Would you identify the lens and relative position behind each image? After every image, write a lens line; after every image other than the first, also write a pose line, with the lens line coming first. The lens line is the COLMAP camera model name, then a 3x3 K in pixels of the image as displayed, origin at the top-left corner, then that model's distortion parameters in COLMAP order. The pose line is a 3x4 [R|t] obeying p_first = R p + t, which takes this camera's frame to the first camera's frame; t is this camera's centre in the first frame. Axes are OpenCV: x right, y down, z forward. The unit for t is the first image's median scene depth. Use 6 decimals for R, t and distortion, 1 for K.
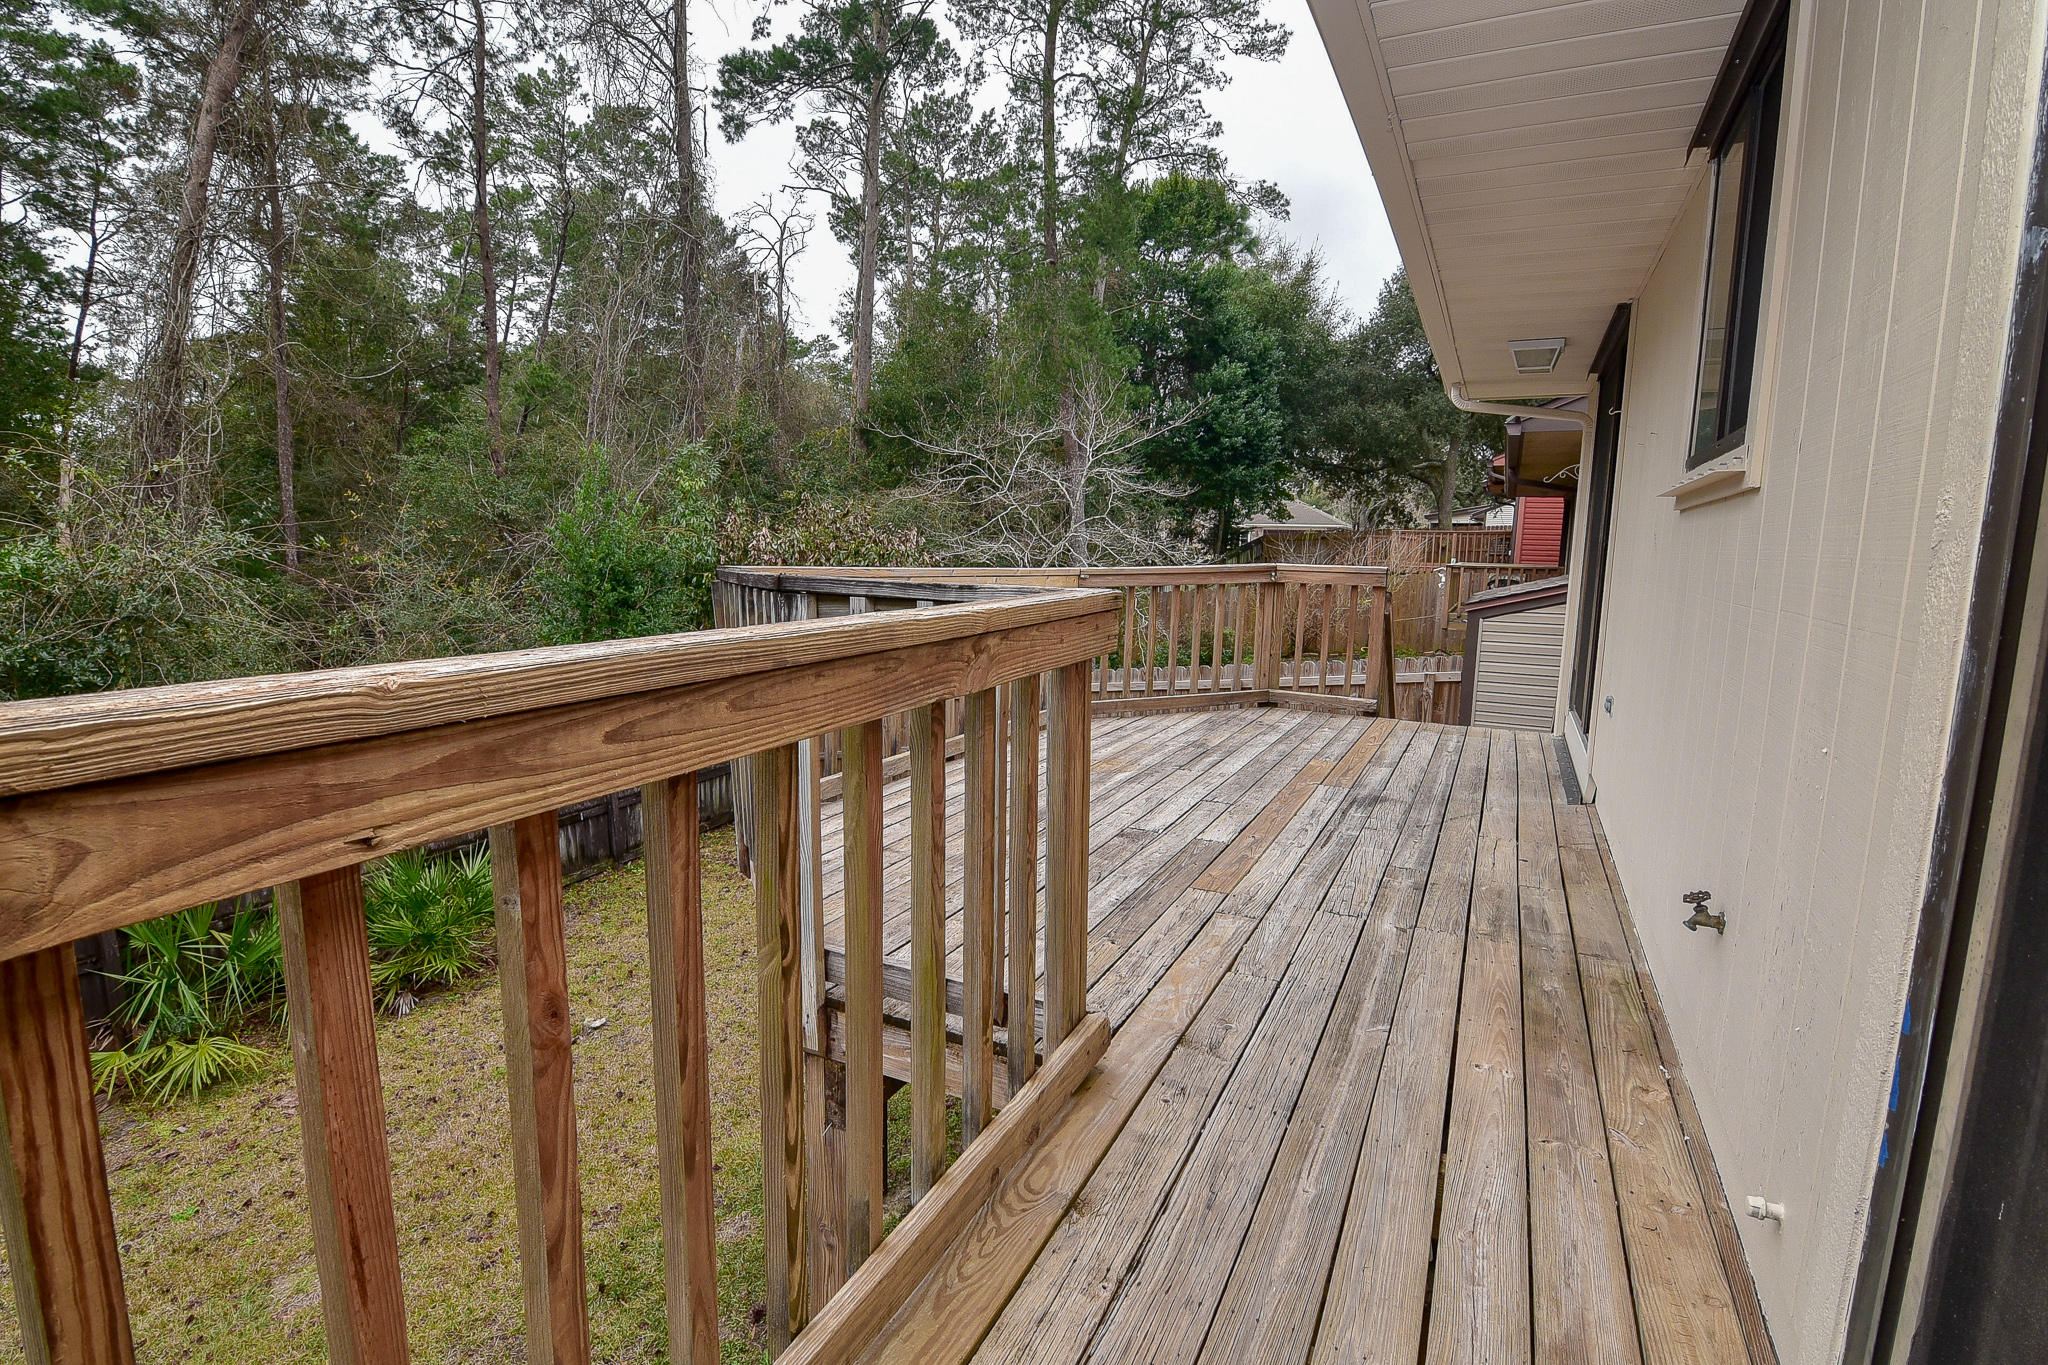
lens RADIAL K [[985.7, 0, 1024.0], [0, 985.7, 682.5], [0, 0, 1]] dist [-0.005848, -0.001448]
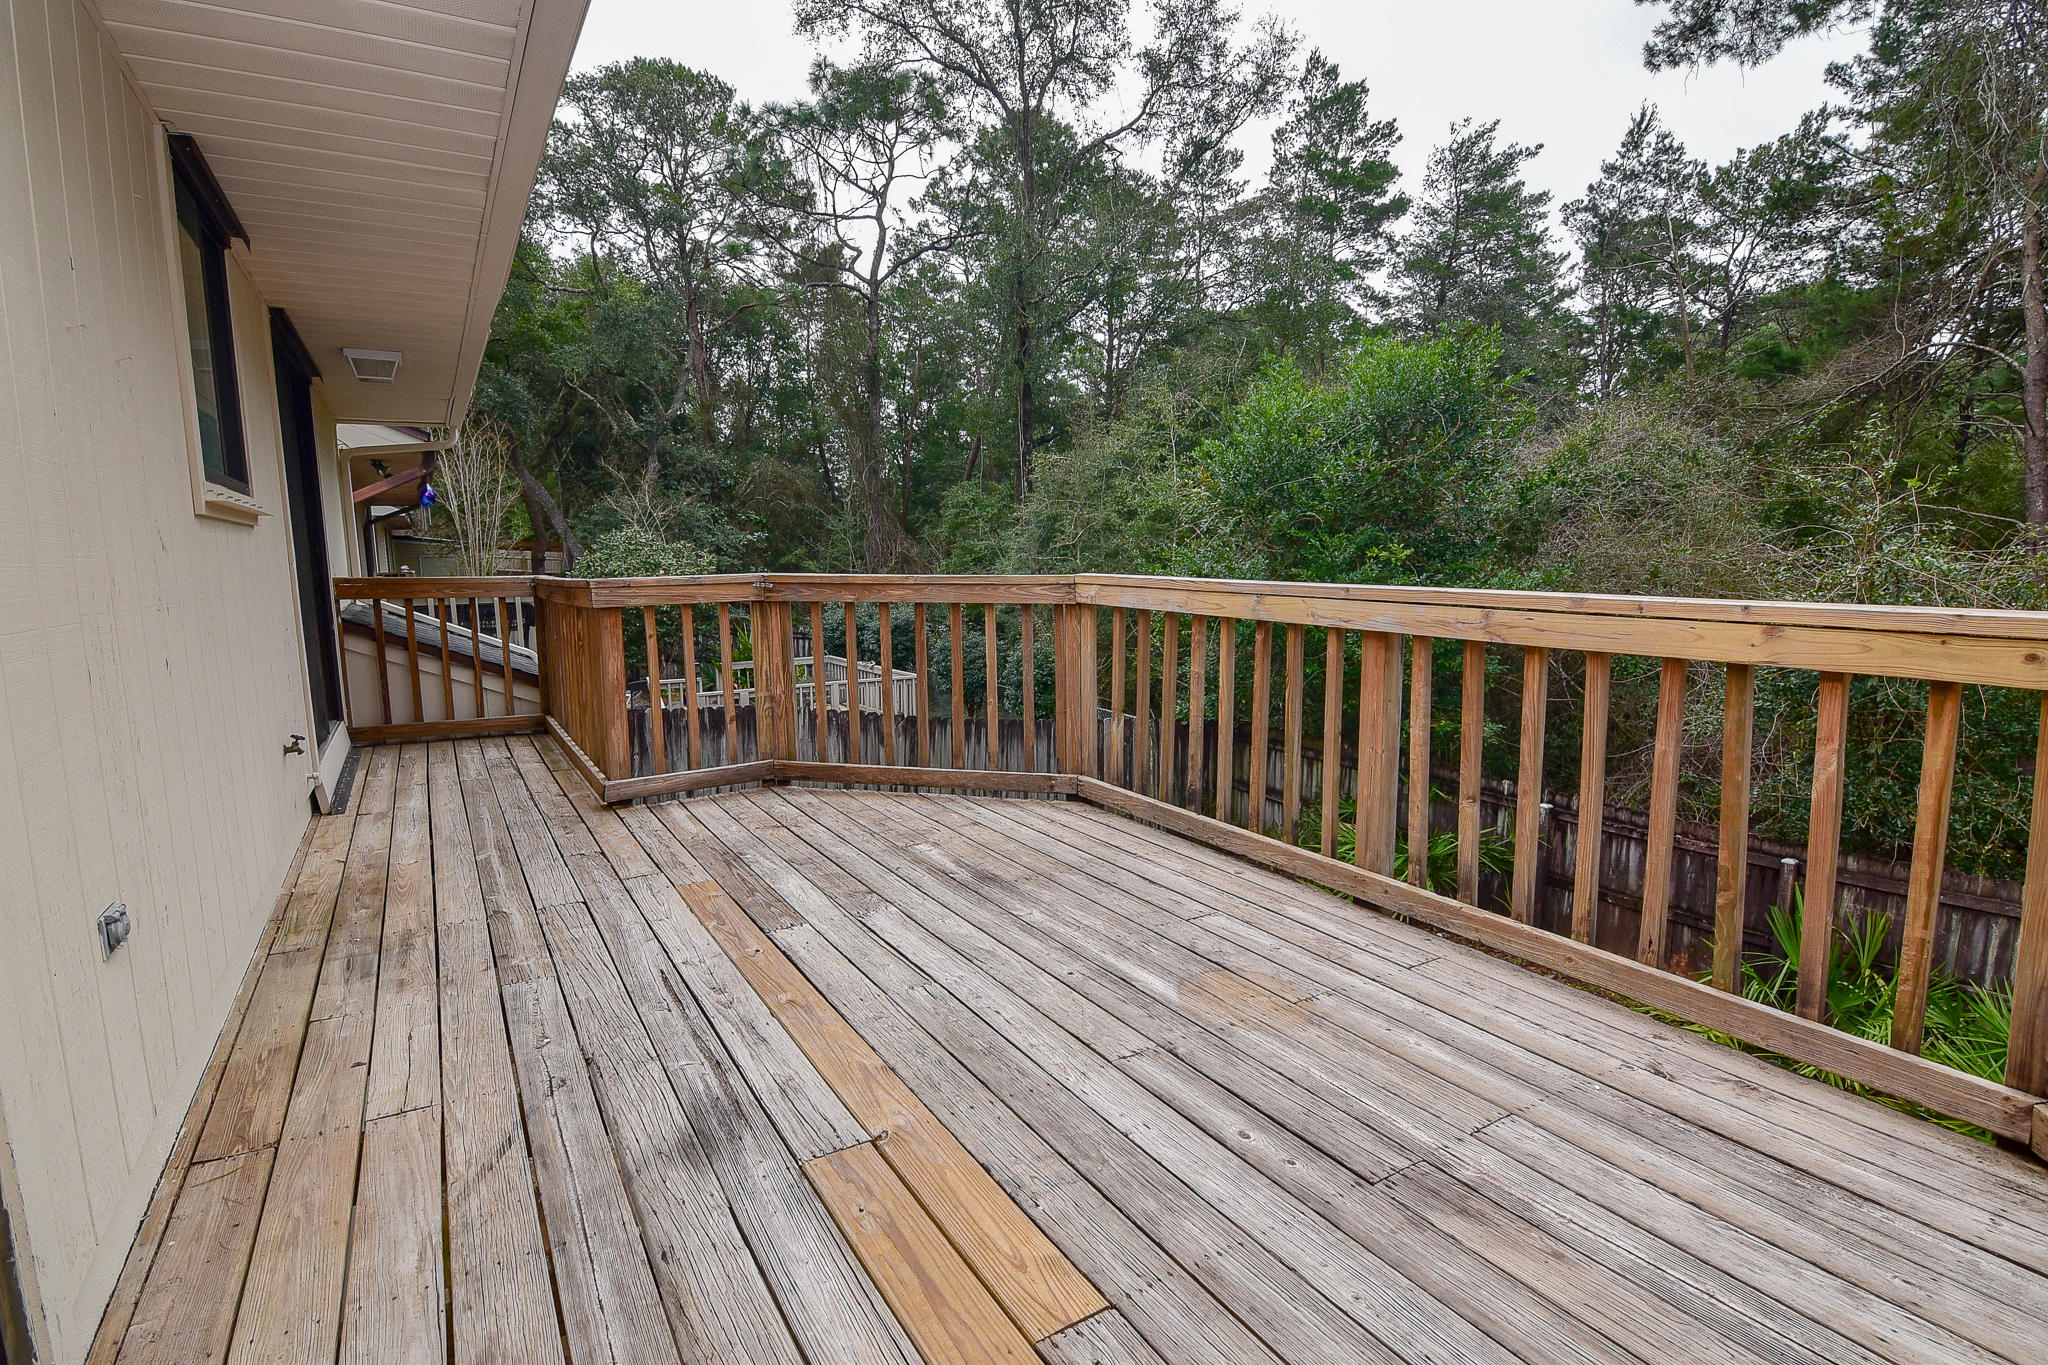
lens RADIAL K [[985.7, 0, 1024.0], [0, 985.7, 682.5], [0, 0, 1]] dist [-0.005848, -0.001448]
pose [[-0.538564, 0.103590, -0.836193, 0.944309], [-0.107398, 0.975879, 0.190066, -0.262371], [0.835712, 0.192168, -0.514448, 1.977382]]
